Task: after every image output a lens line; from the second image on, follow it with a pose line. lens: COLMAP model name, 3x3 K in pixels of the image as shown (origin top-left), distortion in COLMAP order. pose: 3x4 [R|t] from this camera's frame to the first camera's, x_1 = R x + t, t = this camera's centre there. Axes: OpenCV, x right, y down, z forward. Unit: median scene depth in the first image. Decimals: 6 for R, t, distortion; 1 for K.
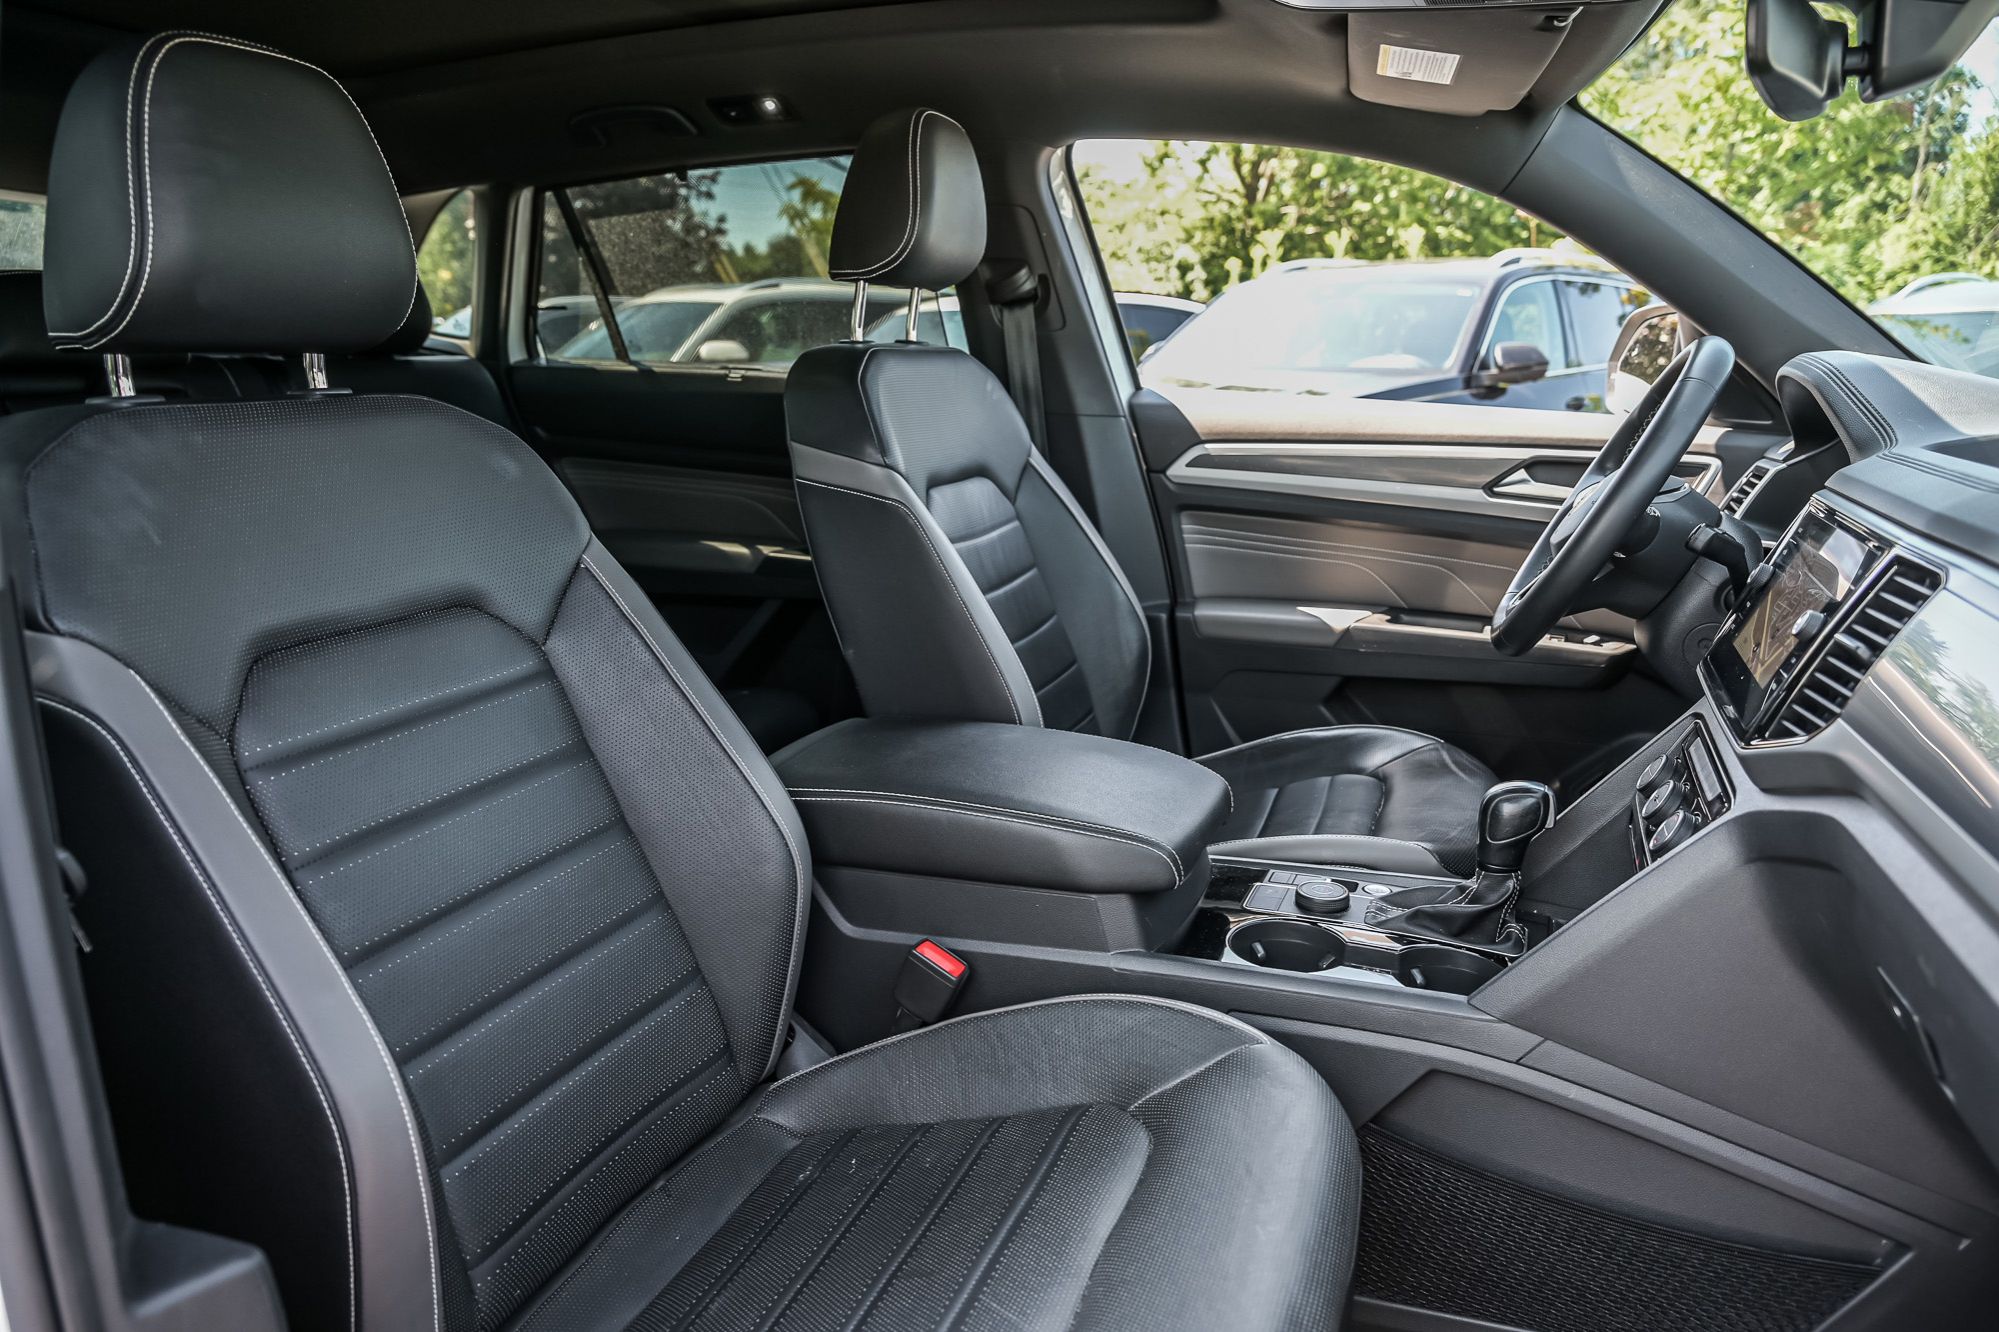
lens RADIAL K [[1315.1, 0, 995.7], [0, 1315.1, 662.7], [0, 0, 1]] dist [-0.001477, -0.006650]
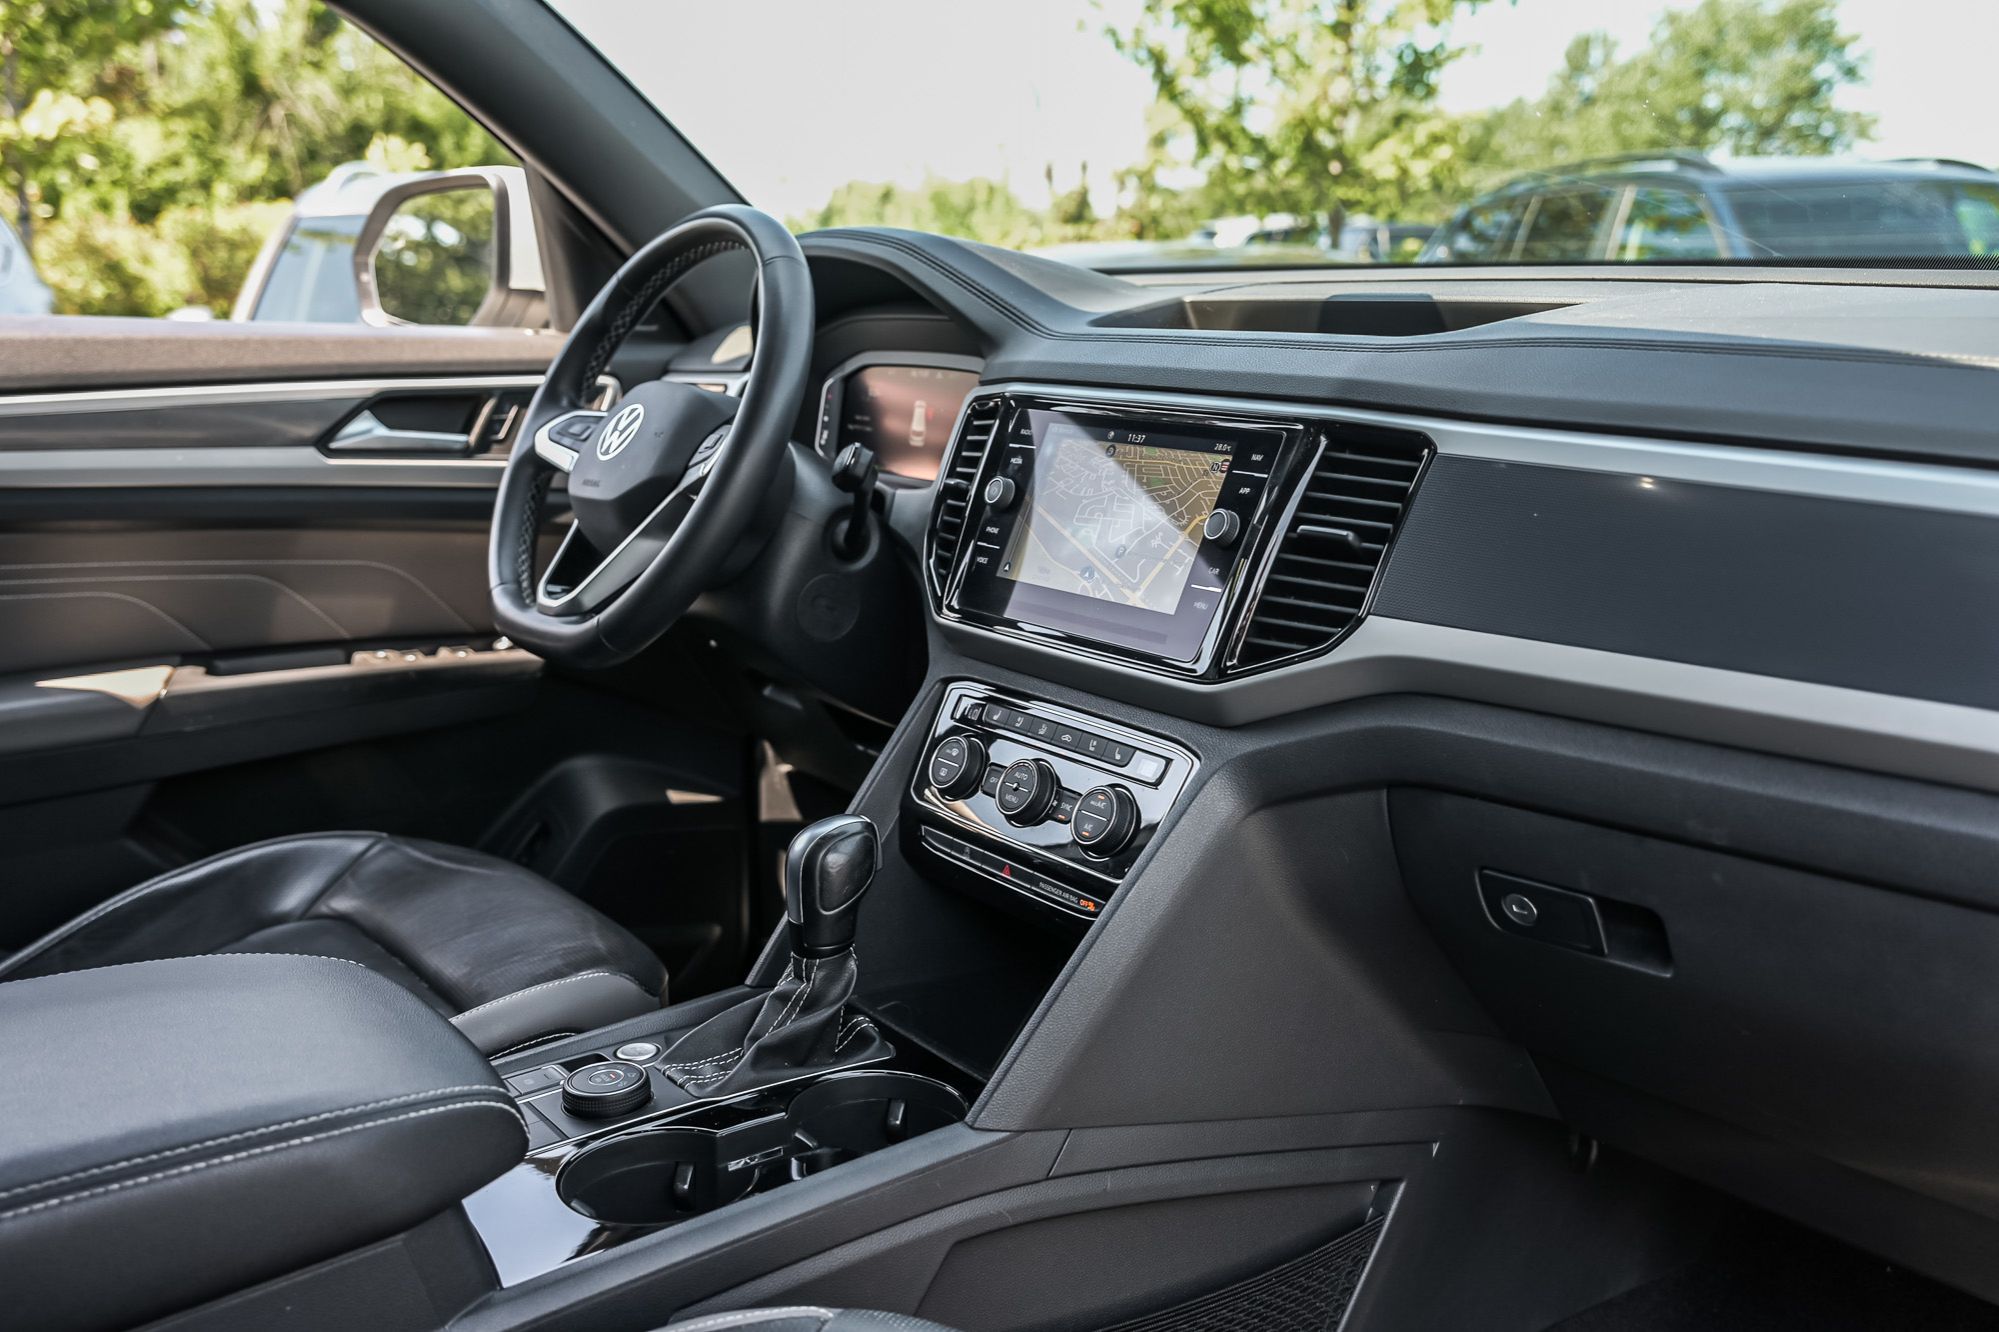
lens RADIAL K [[1838.1, 0, 1008.2], [0, 1838.1, 668.5], [0, 0, 1]] dist [0.027544, 0.000000]
pose [[0.528910, -0.182900, 0.828735, -0.230658], [0.202320, 0.975521, 0.086172, -0.035490], [-0.824209, 0.122092, 0.552967, 0.235398]]
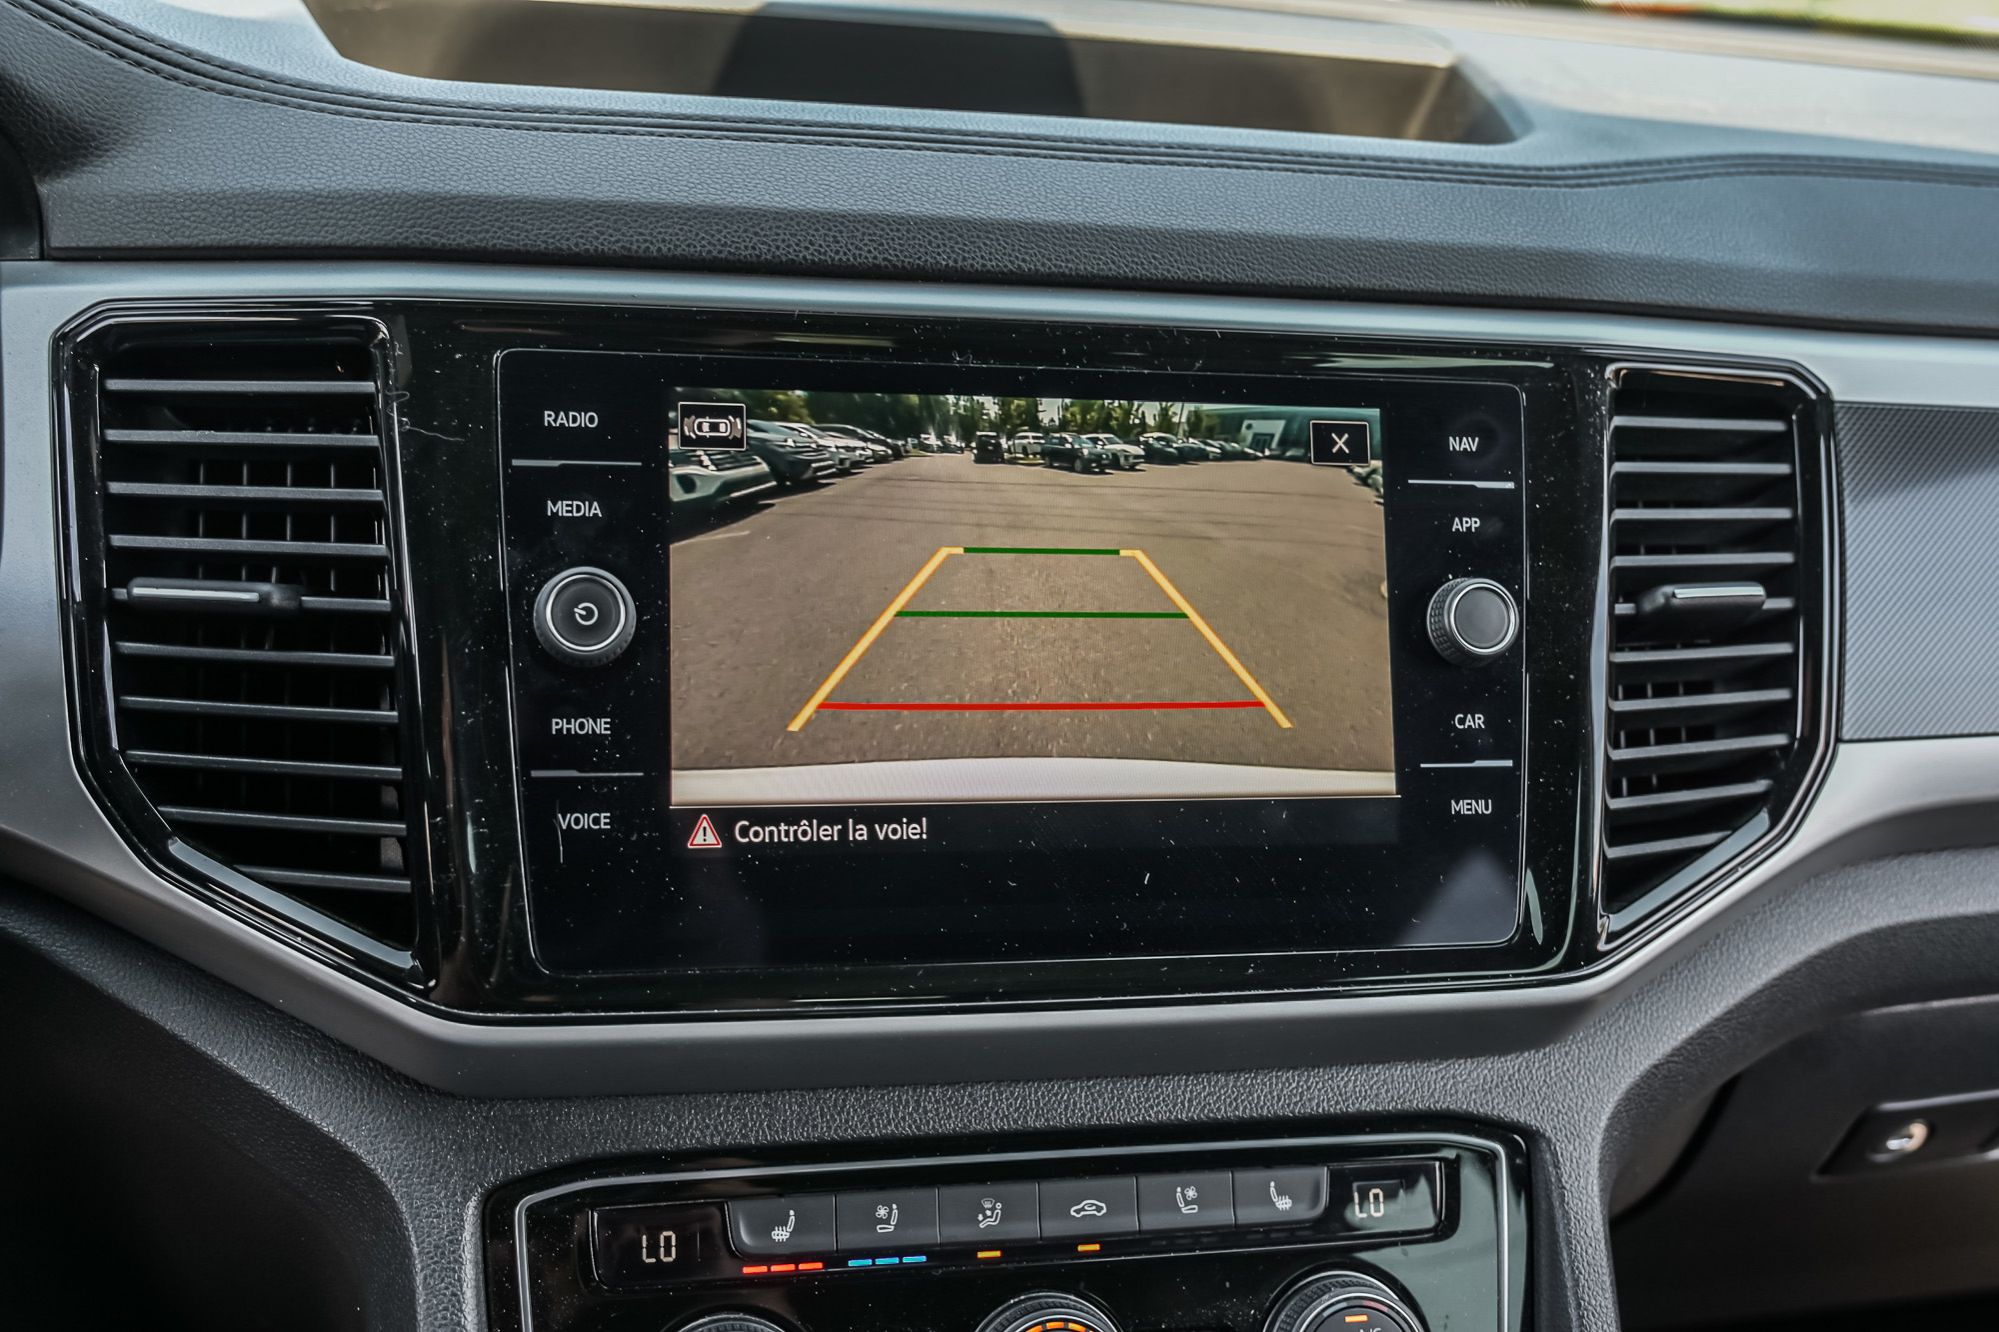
lens RADIAL K [[1984.0, 0, 984.3], [0, 1984.0, 670.4], [0, 0, 1]] dist [0.019862, 0.000000]
pose [[-0.558039, -0.312212, 0.768841, 0.135740], [0.118593, 0.887004, 0.446273, -0.141858], [-0.821297, 0.340217, -0.457957, 0.694256]]
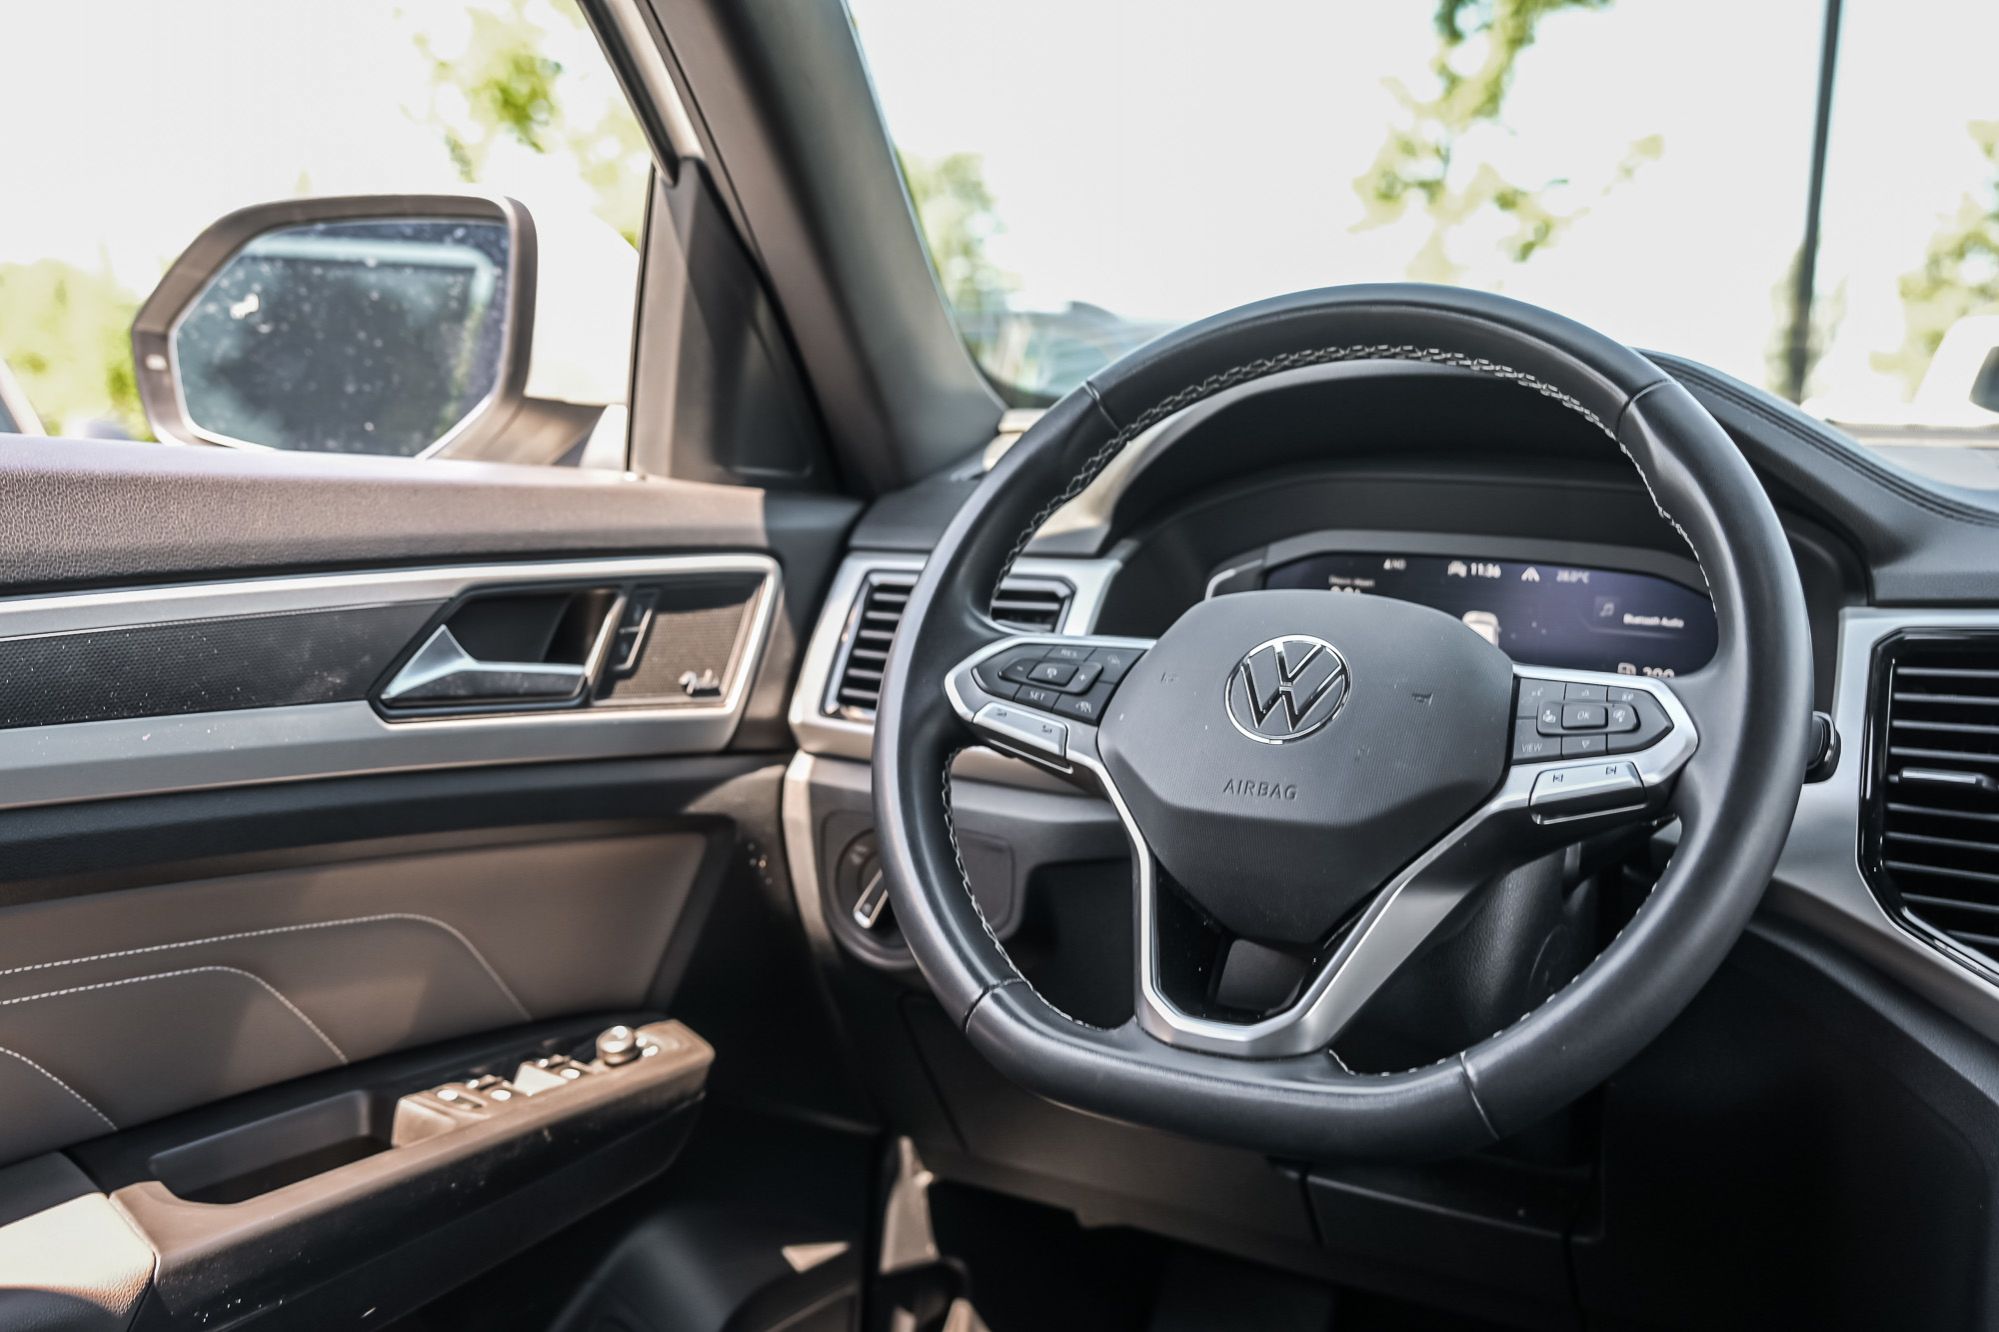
lens RADIAL K [[1984.0, 0, 1008.8], [0, 1984.0, 672.9], [0, 0, 1]] dist [0.019862, 0.000000]
pose [[0.119707, -0.125718, 0.984817, -0.096436], [0.190345, 0.976455, 0.101513, -0.163000], [-0.974392, 0.175303, 0.140819, 0.800419]]
